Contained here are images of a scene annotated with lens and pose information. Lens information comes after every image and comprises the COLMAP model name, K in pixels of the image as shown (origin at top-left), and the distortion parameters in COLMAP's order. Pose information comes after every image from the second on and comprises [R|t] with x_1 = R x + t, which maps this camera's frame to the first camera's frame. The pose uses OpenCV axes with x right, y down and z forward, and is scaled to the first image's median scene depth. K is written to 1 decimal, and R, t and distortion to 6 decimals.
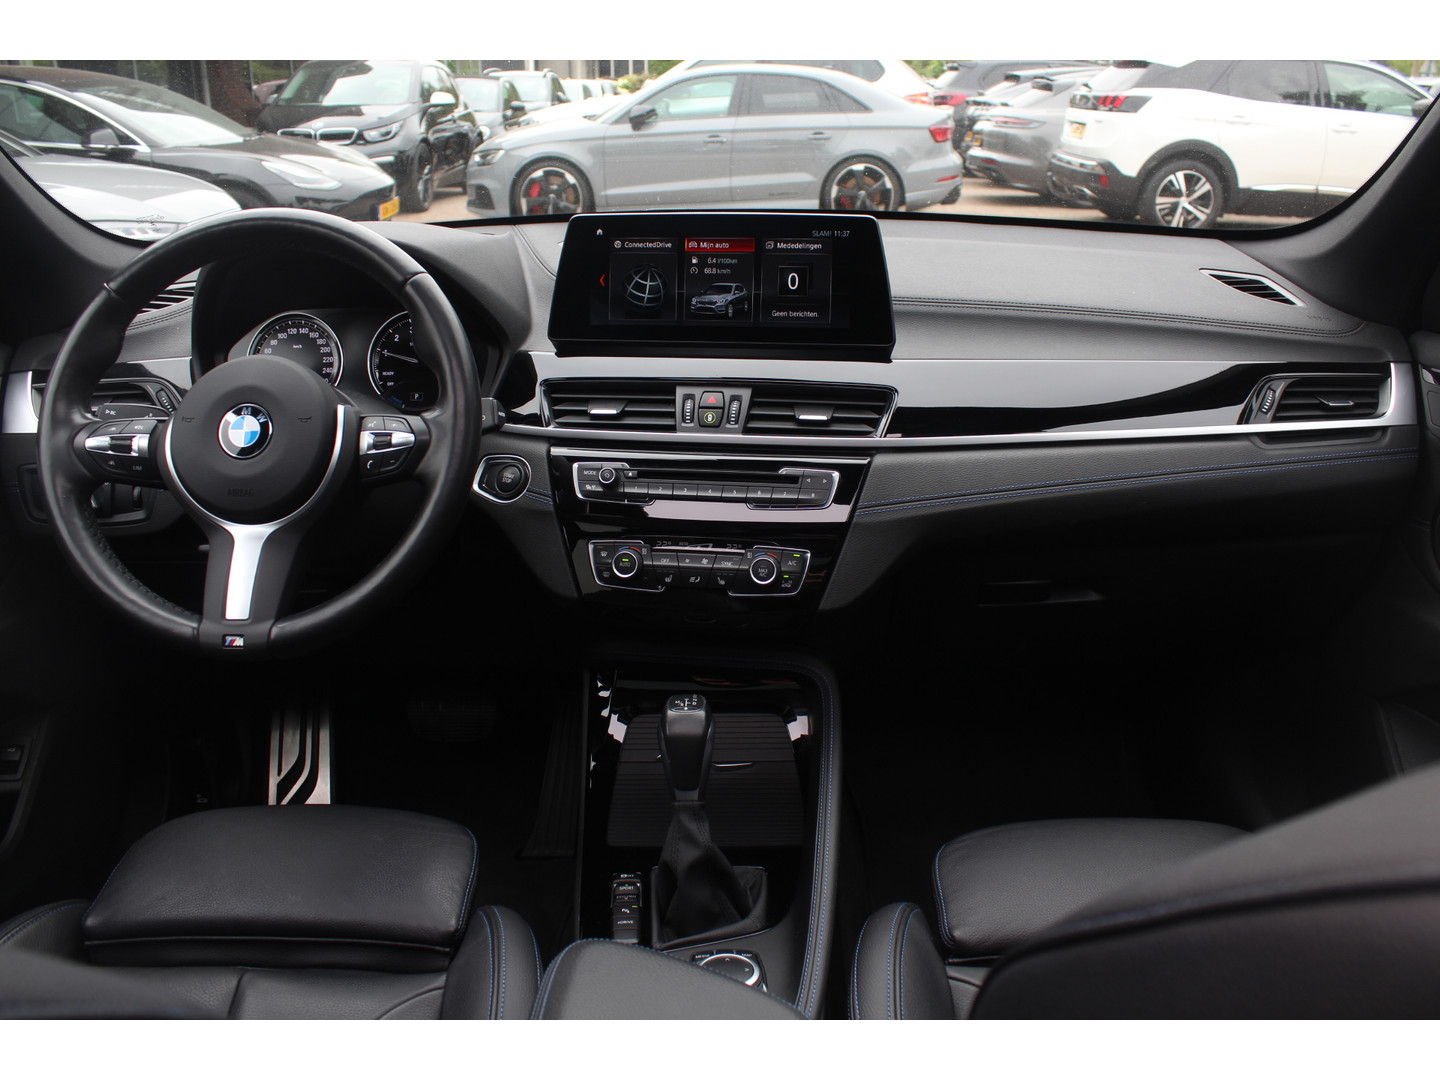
lens RADIAL K [[1198.5, 0, 720.0], [0, 1198.5, 540.0], [0, 0, 1]] dist [-0.196097, 0.189312]
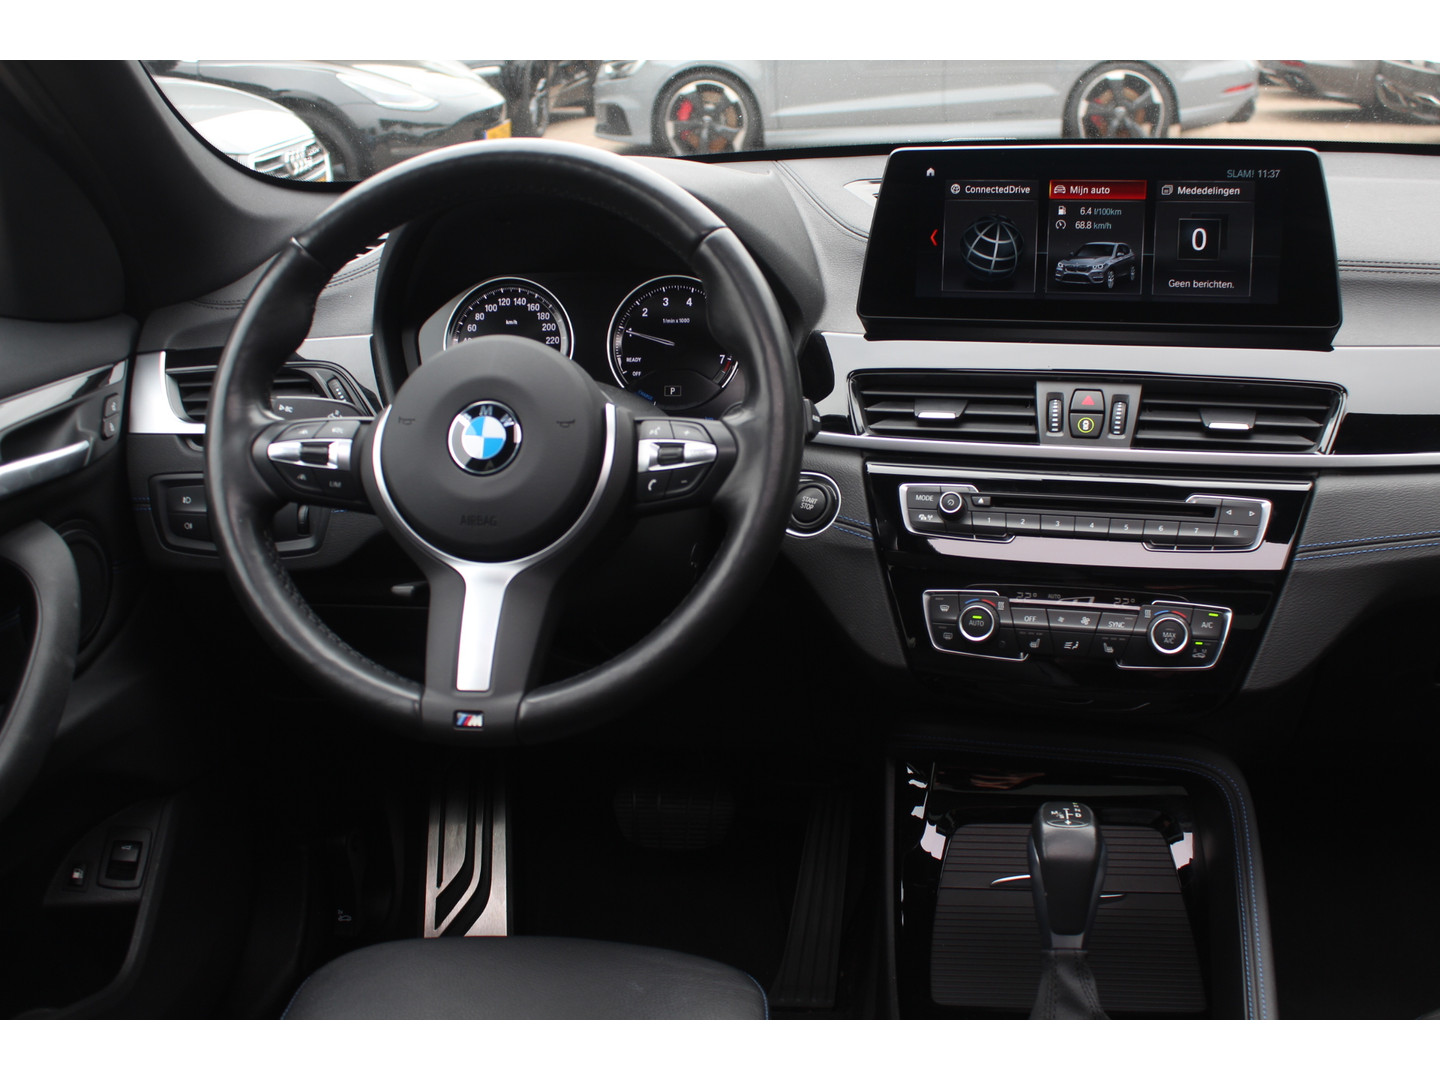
lens RADIAL K [[1569.9, 0, 720.0], [0, 1569.9, 540.0], [0, 0, 1]] dist [-0.094233, 0.034636]
pose [[0.992962, 0.014120, -0.117590, -0.117758], [-0.016320, 0.999709, -0.017763, -0.010634], [0.117305, 0.019557, 0.992903, 0.018352]]
